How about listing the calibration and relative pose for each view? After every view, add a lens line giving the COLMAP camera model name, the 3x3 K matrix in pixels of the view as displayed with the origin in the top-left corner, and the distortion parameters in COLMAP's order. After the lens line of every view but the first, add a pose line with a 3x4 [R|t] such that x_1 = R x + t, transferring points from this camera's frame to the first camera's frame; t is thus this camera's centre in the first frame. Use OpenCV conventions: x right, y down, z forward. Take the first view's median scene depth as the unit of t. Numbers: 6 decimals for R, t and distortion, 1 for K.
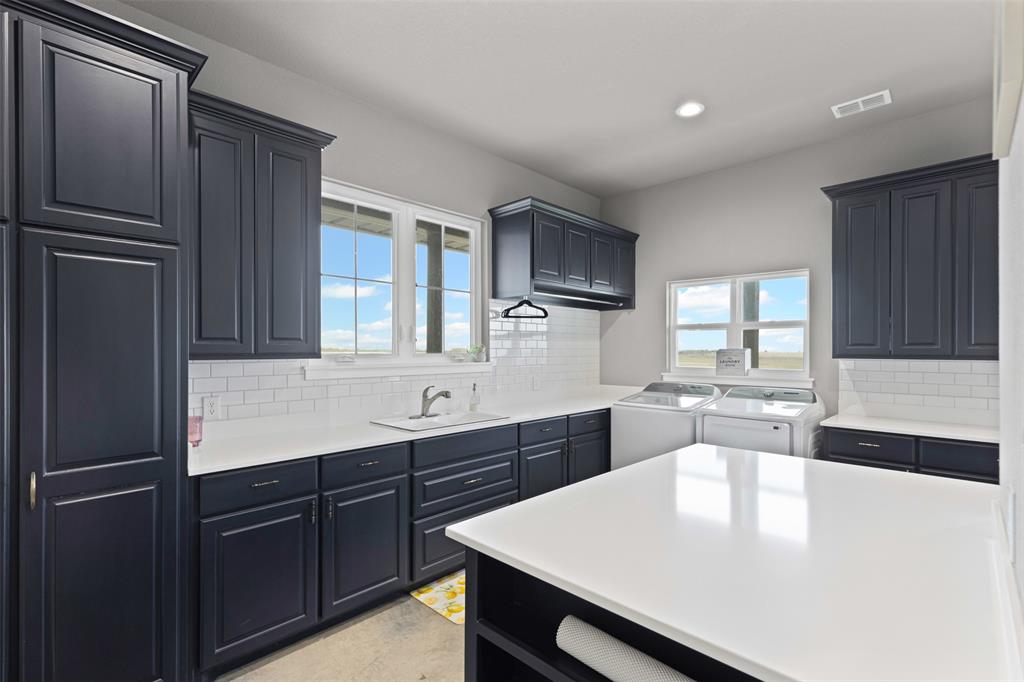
lens RADIAL K [[470.6, 0, 505.5], [0, 470.6, 352.0], [0, 0, 1]] dist [0.011368, -0.000653]
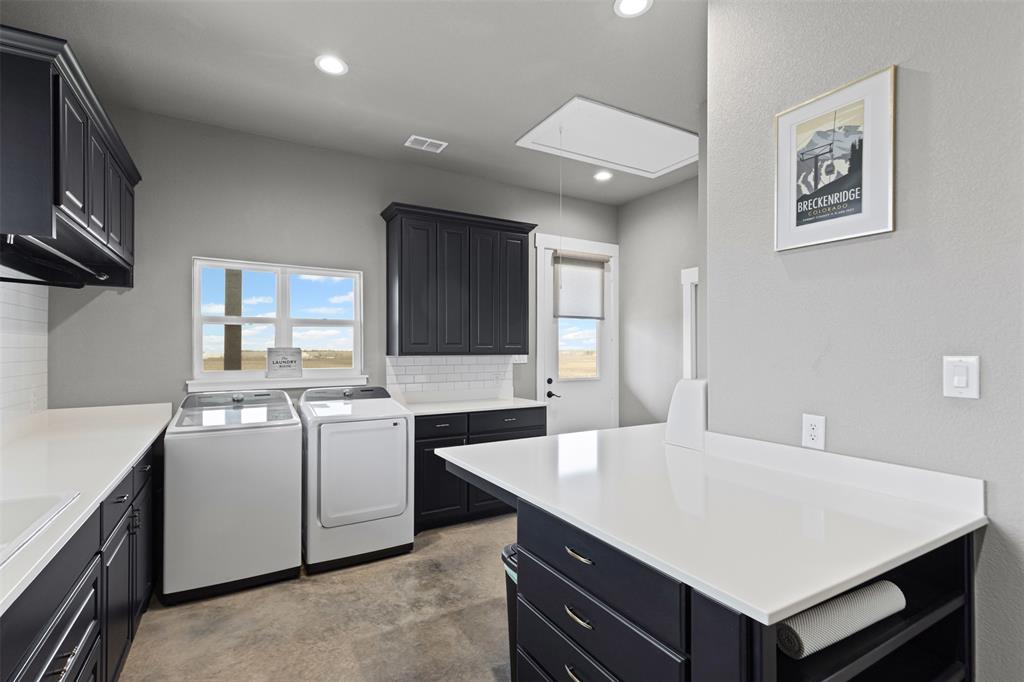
lens RADIAL K [[470.6, 0, 505.5], [0, 470.6, 352.0], [0, 0, 1]] dist [0.011368, -0.000653]
pose [[0.270165, -0.011169, 0.962749, -0.286278], [0.006492, 0.999931, 0.009779, -0.004671], [-0.962792, 0.003609, 0.270219, 0.396246]]
